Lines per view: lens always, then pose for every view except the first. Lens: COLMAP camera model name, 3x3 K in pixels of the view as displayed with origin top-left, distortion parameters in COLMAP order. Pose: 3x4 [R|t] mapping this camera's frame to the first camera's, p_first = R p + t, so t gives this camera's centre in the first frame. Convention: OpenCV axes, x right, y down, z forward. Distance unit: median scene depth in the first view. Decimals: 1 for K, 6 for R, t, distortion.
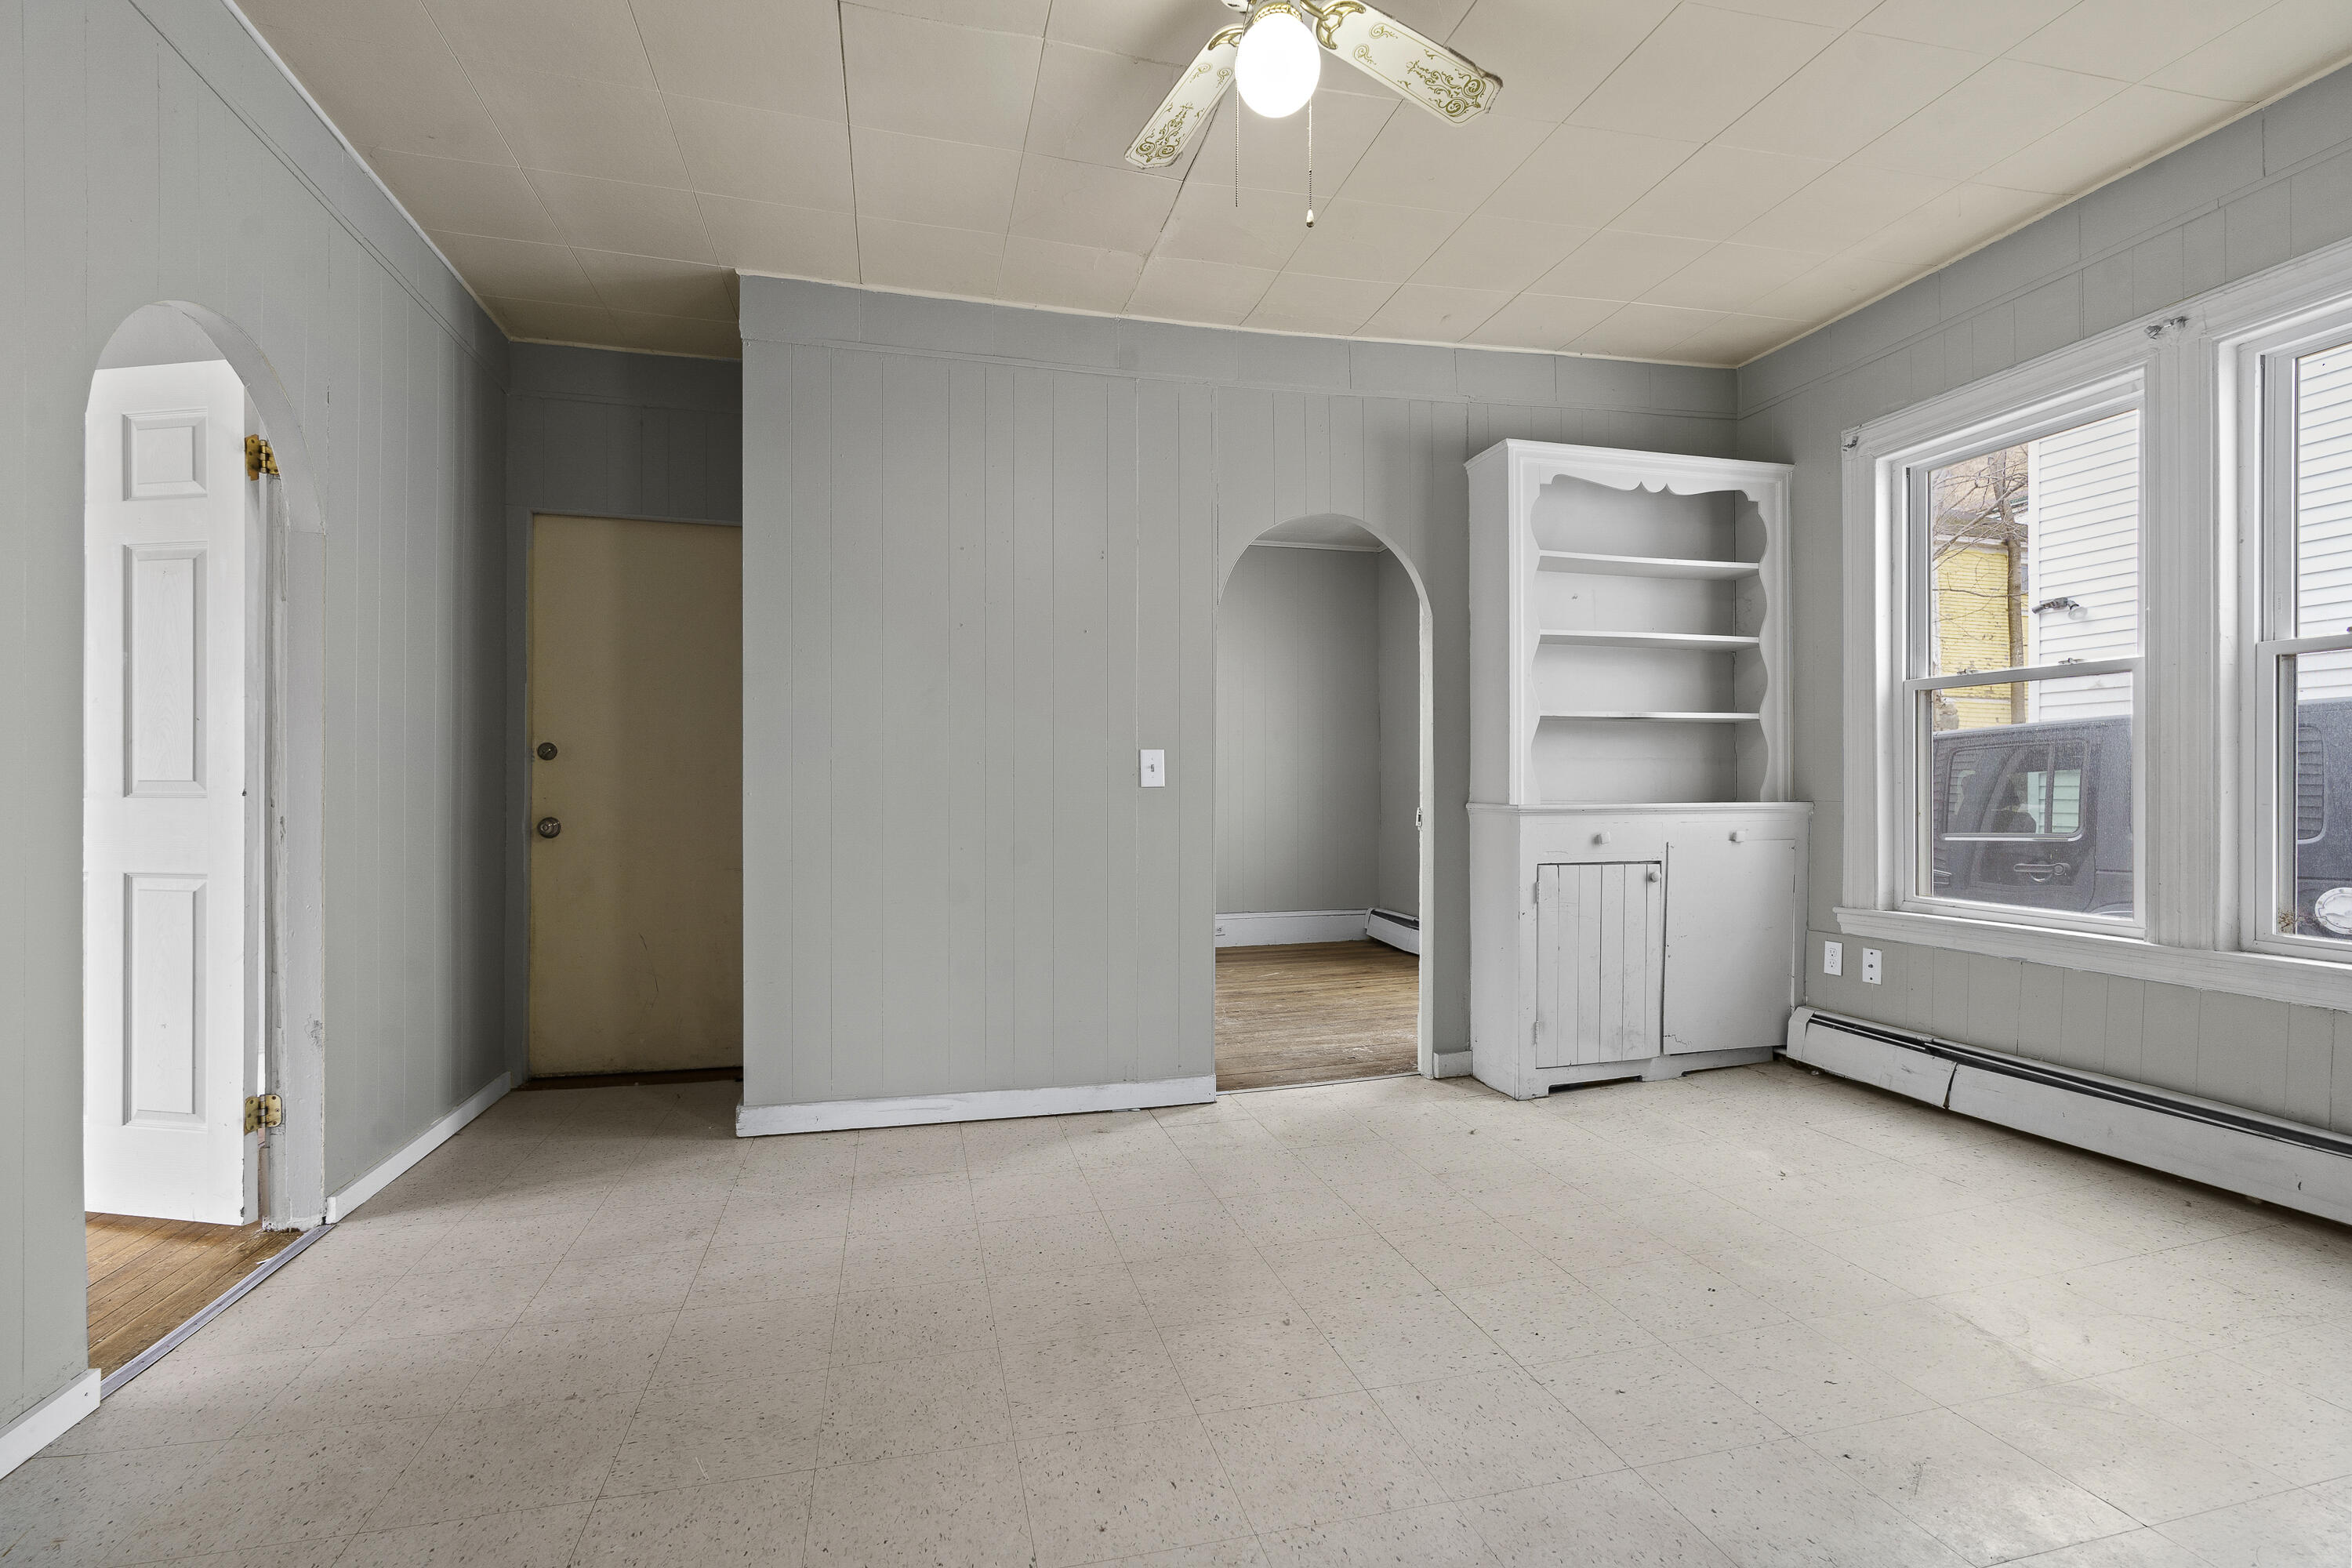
lens RADIAL K [[1077.8, 0, 1176.0], [0, 1077.8, 784.0], [0, 0, 1]] dist [-0.013370, 0.007098]
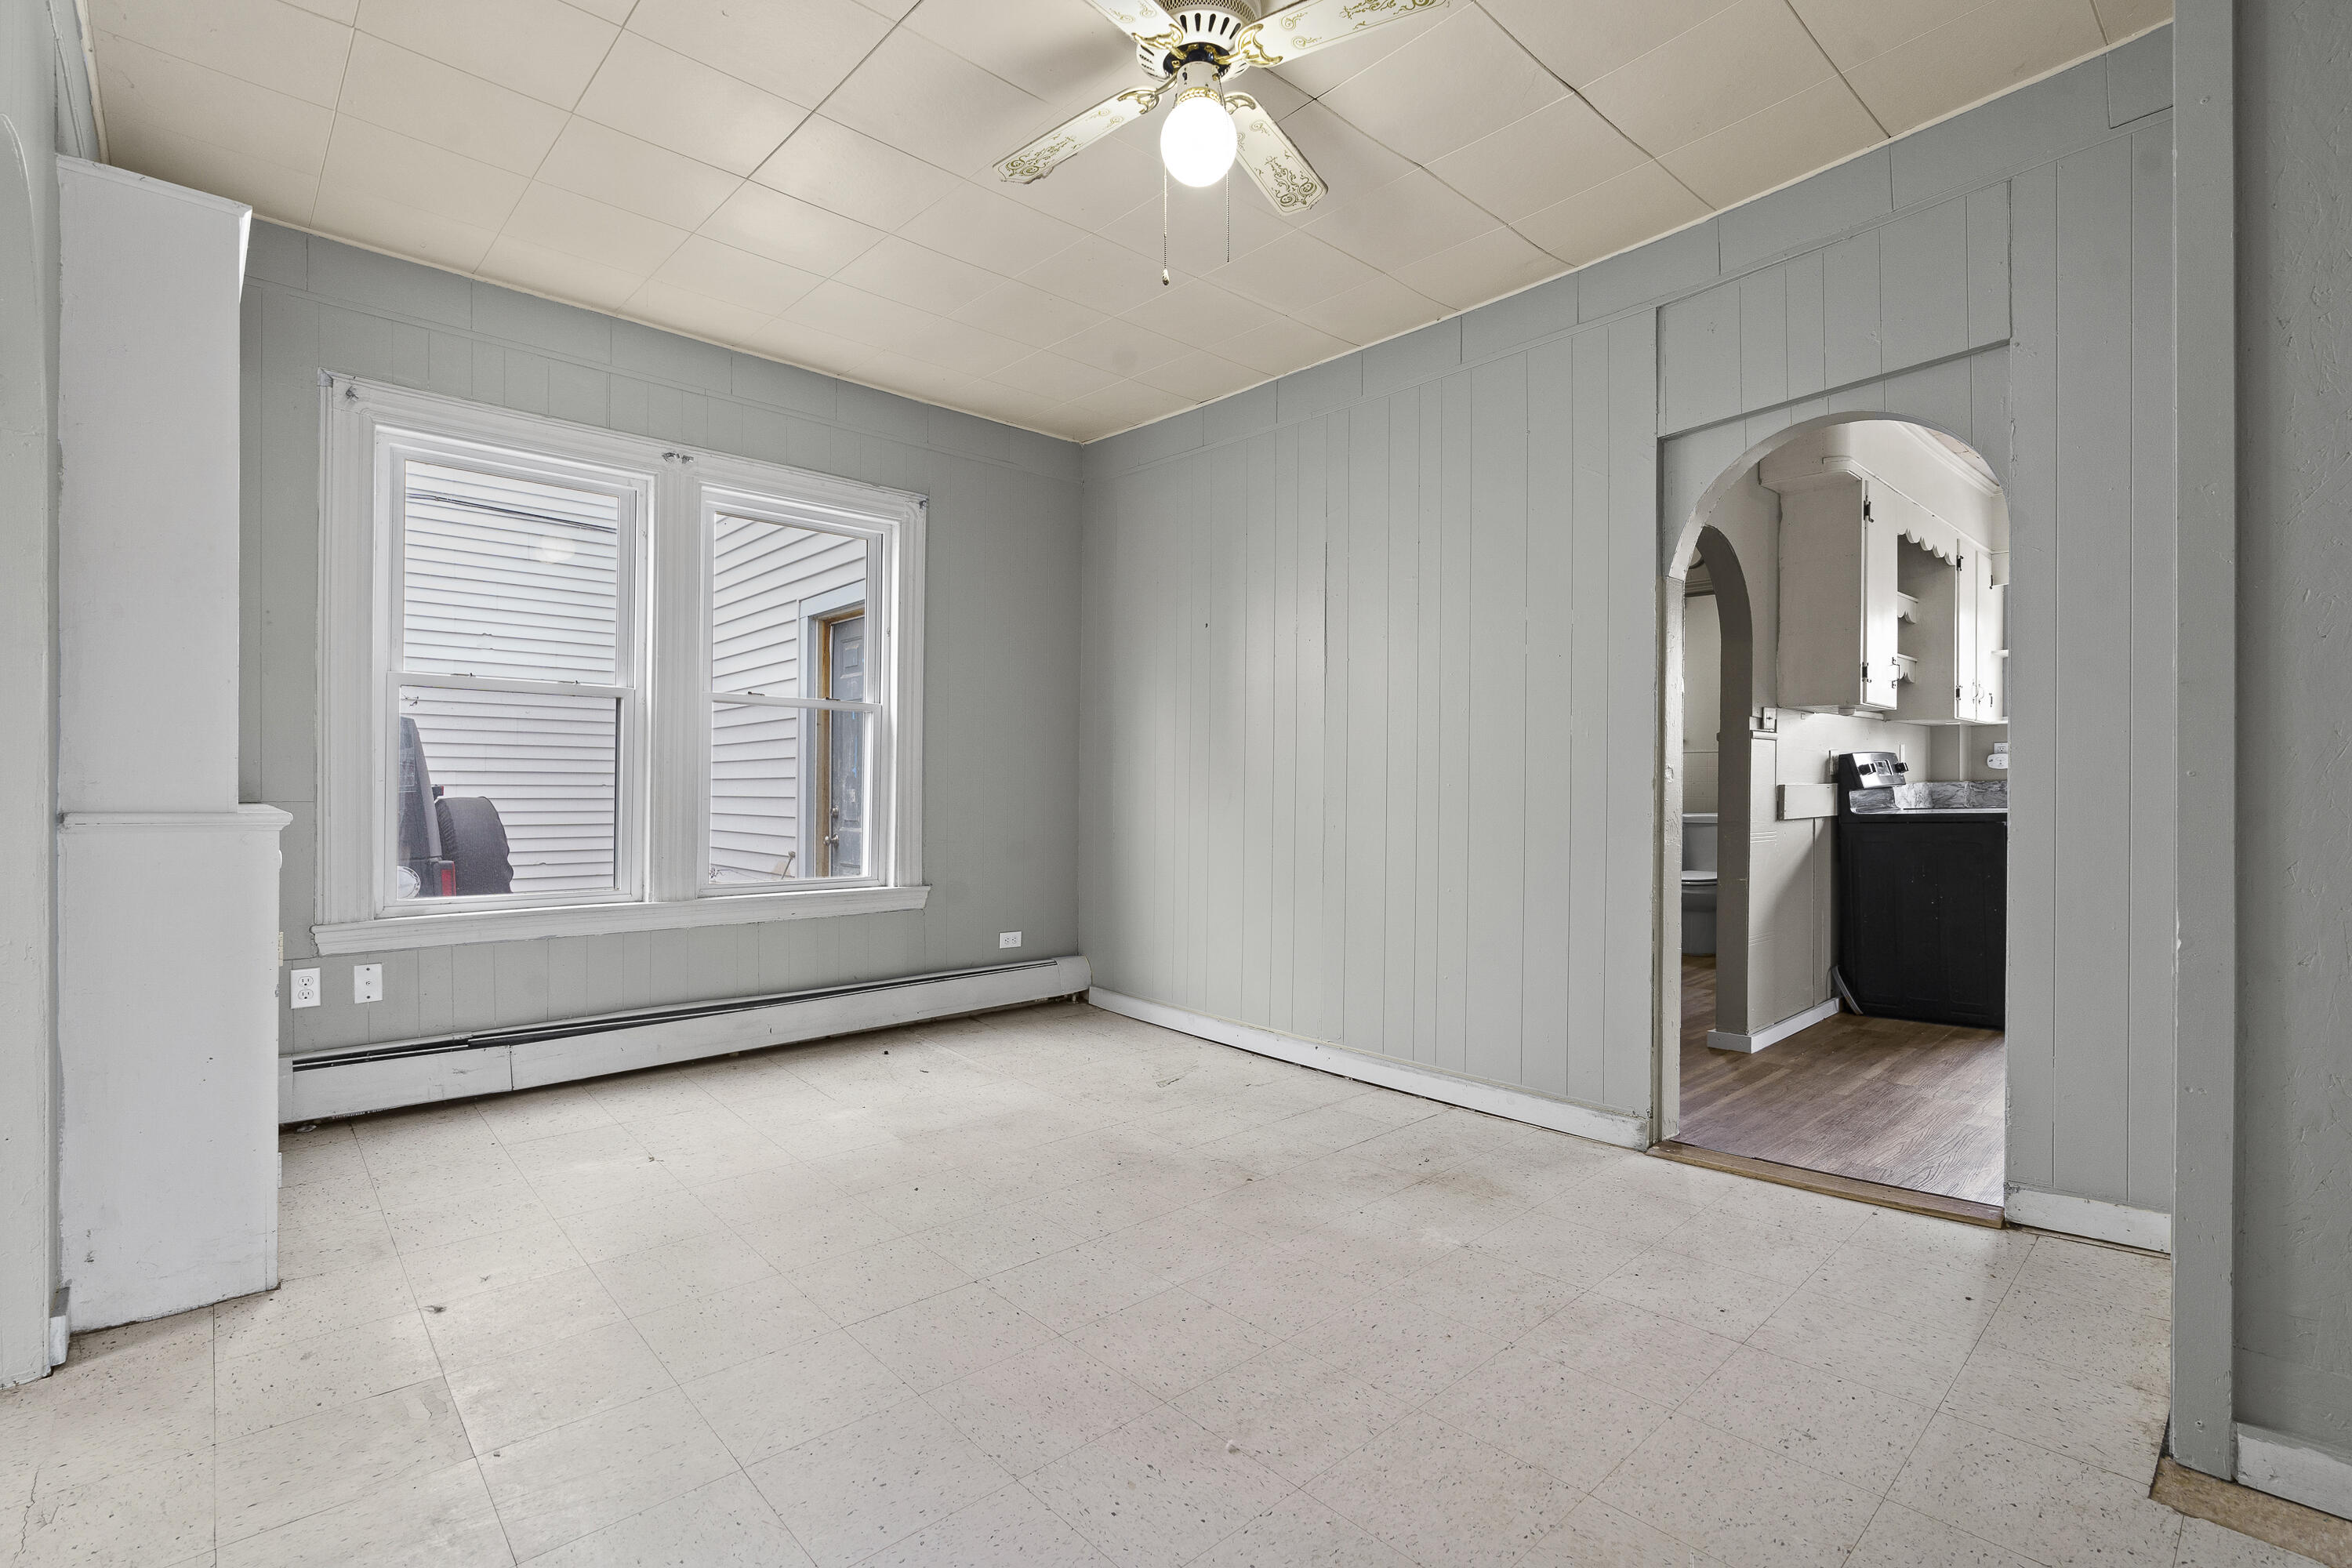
lens RADIAL K [[1077.8, 0, 1176.0], [0, 1077.8, 784.0], [0, 0, 1]] dist [-0.013370, 0.007098]
pose [[-0.474434, 0.002242, 0.880288, -0.622244], [-0.009520, 0.999925, -0.007678, 0.003004], [-0.880240, -0.012023, -0.474377, 1.100807]]
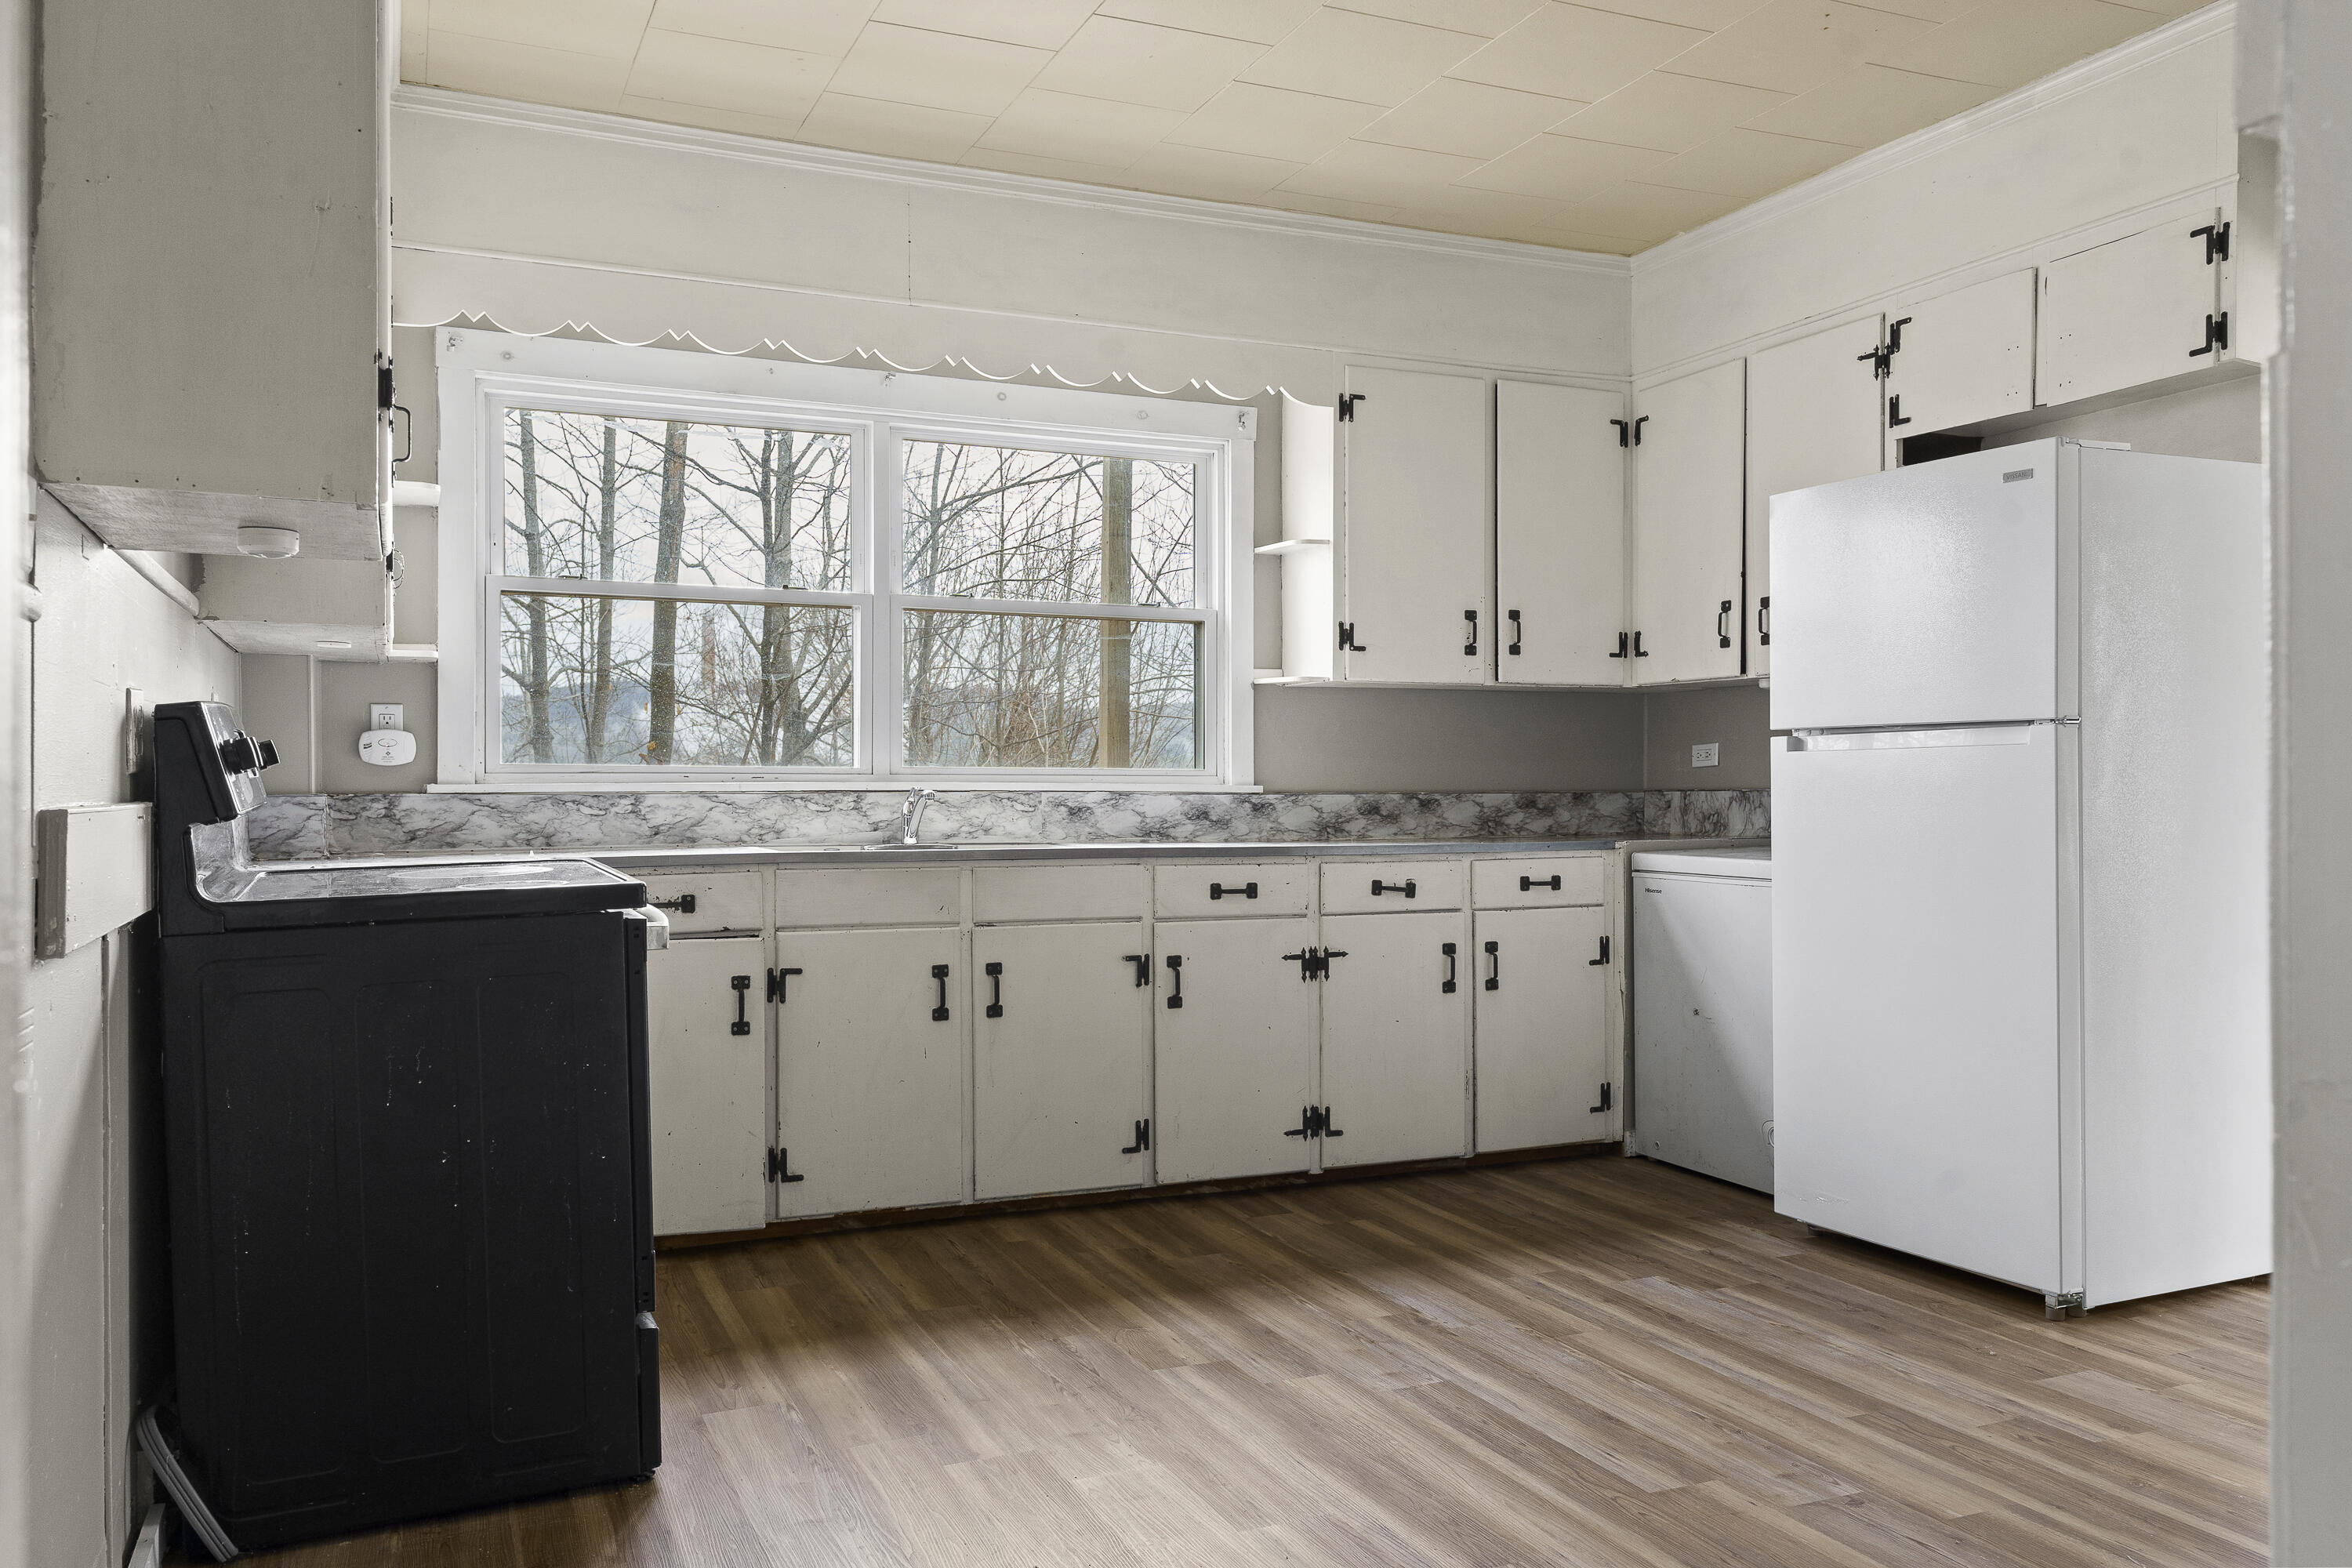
lens RADIAL K [[1779.1, 0, 1165.5], [0, 1779.1, 816.8], [0, 0, 1]] dist [-0.001385, 0.002676]
pose [[-0.987450, 0.005350, -0.157841, 0.079325], [0.005229, 0.999986, 0.001178, -0.014007], [0.157845, 0.000338, -0.987464, 0.222286]]
